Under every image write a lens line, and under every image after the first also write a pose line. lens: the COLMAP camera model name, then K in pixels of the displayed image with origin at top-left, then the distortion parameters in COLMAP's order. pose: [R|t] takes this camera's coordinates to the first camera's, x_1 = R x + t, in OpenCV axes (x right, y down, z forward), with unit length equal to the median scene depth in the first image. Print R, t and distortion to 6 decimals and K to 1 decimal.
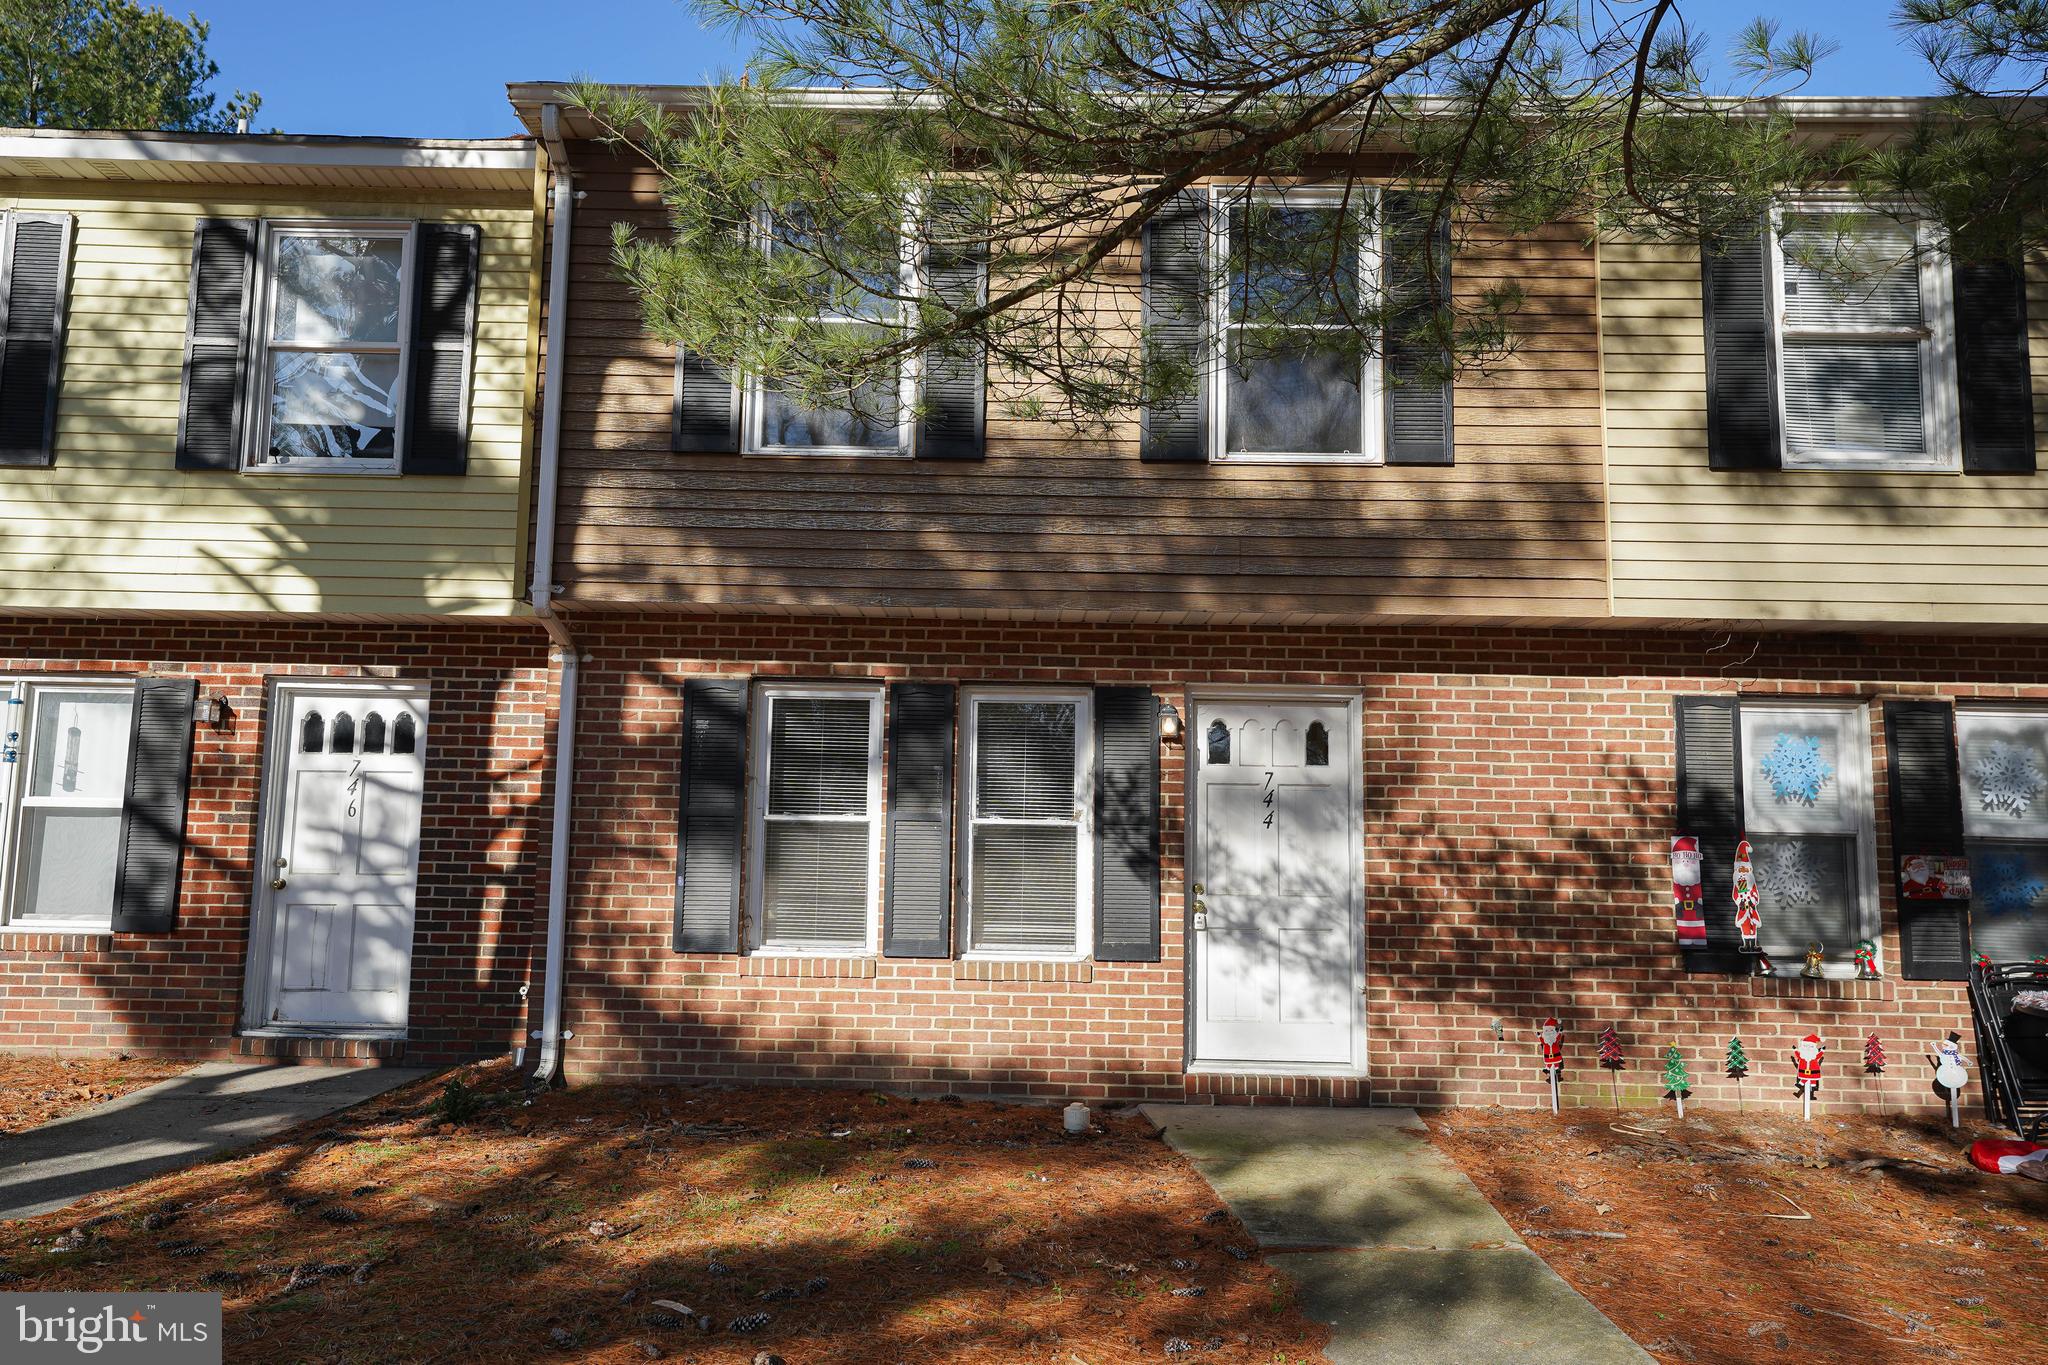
lens RADIAL K [[1377.7, 0, 1026.1], [0, 1377.7, 680.7], [0, 0, 1]] dist [0.024531, -0.001950]
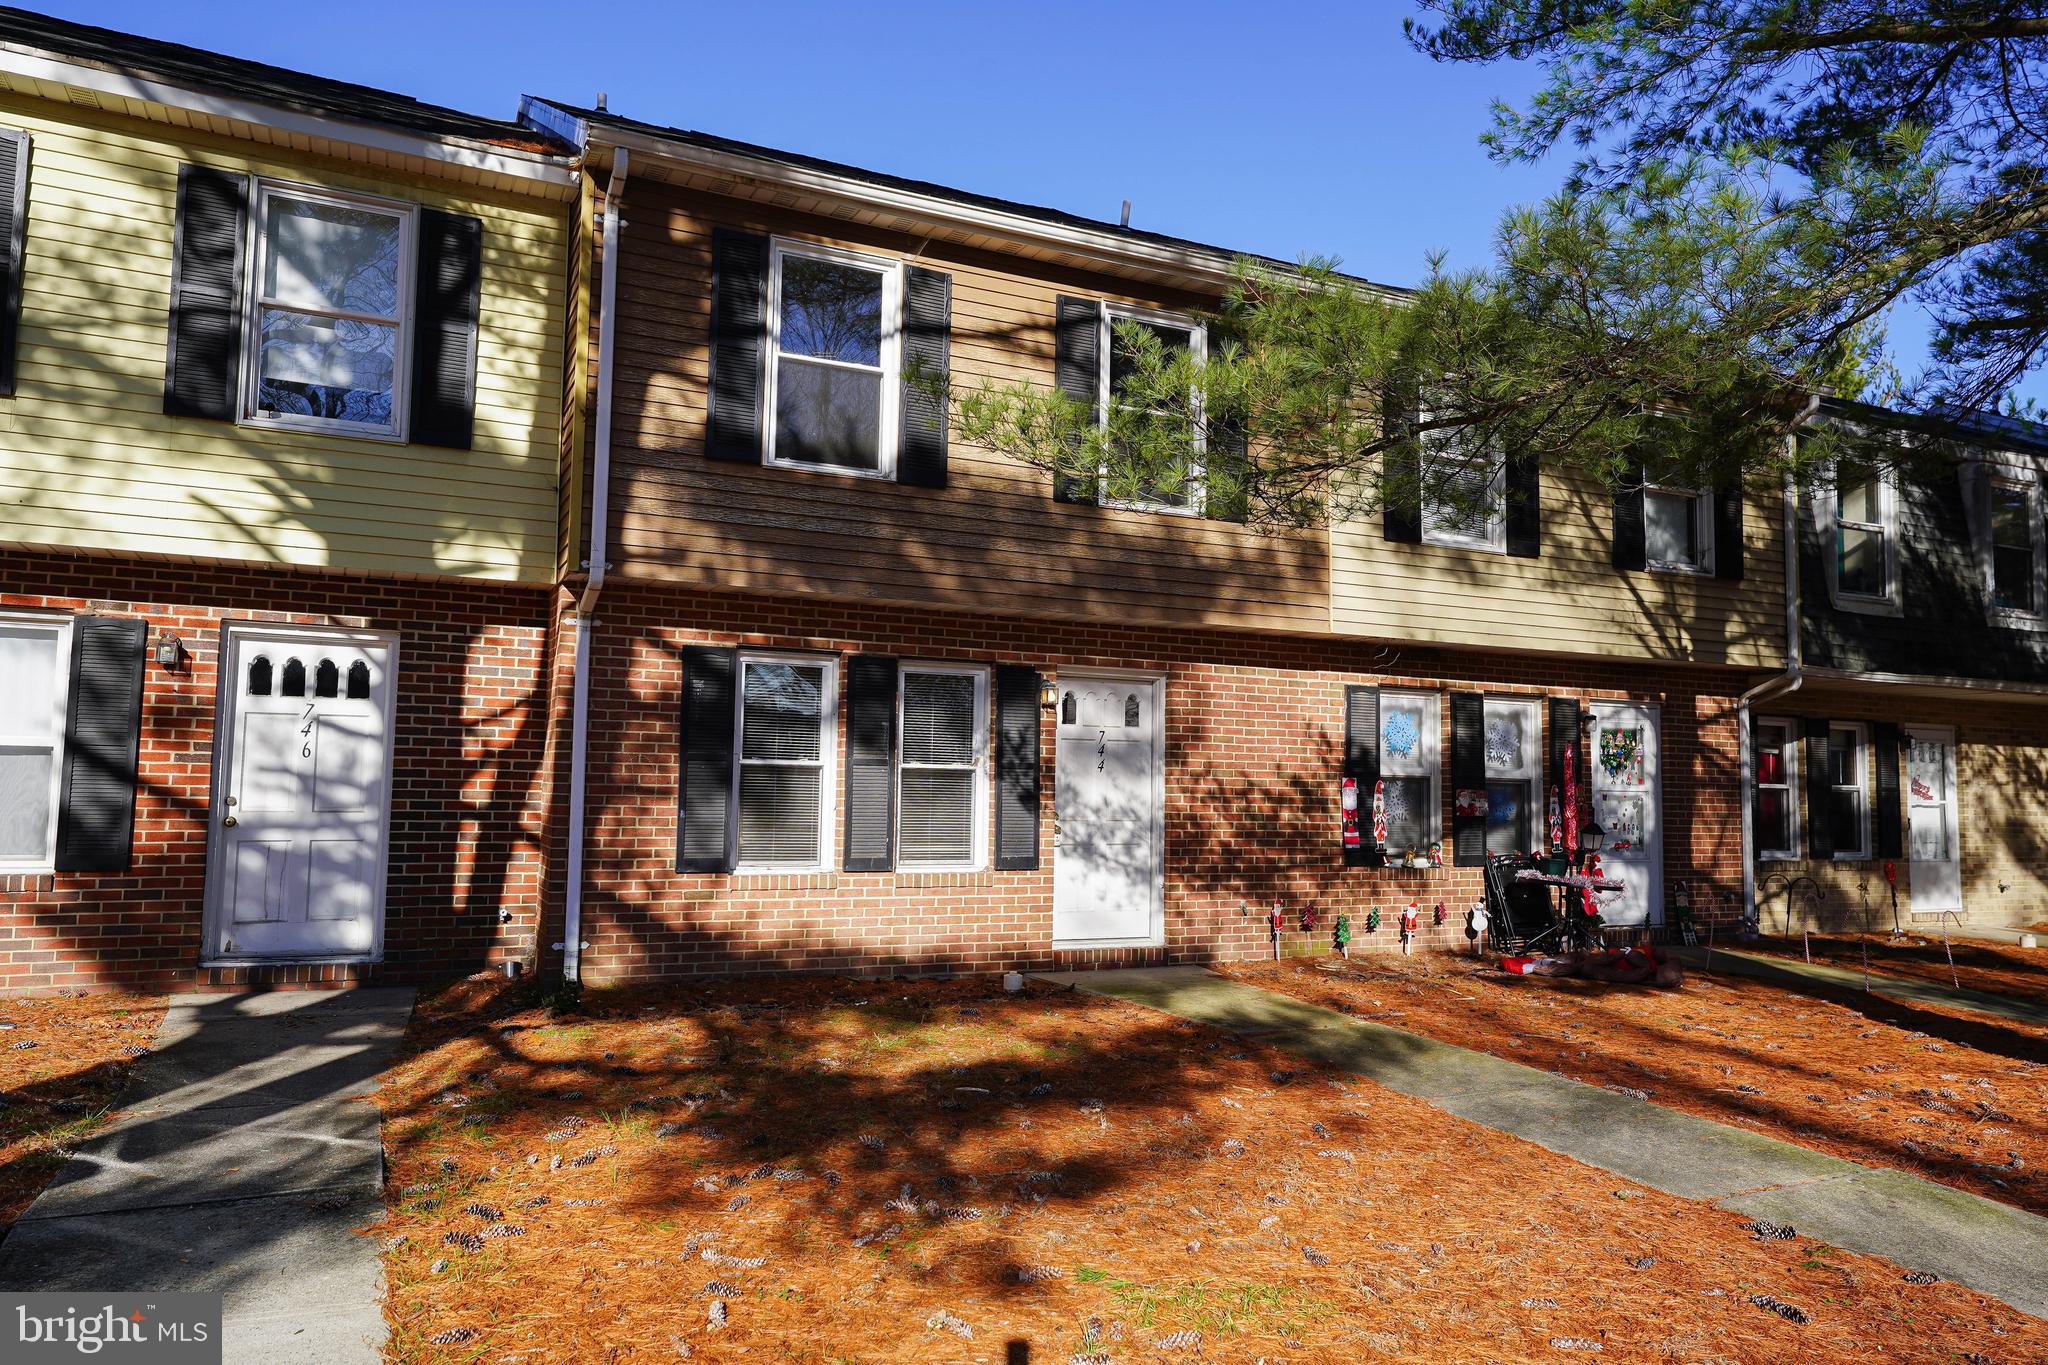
lens RADIAL K [[1377.7, 0, 1013.6], [0, 1377.7, 683.9], [0, 0, 1]] dist [0.024531, -0.001950]
pose [[0.900276, 0.031415, 0.434184, -0.508618], [-0.050448, 0.998202, 0.032381, -0.020848], [-0.432386, -0.051055, 0.900242, -0.195469]]
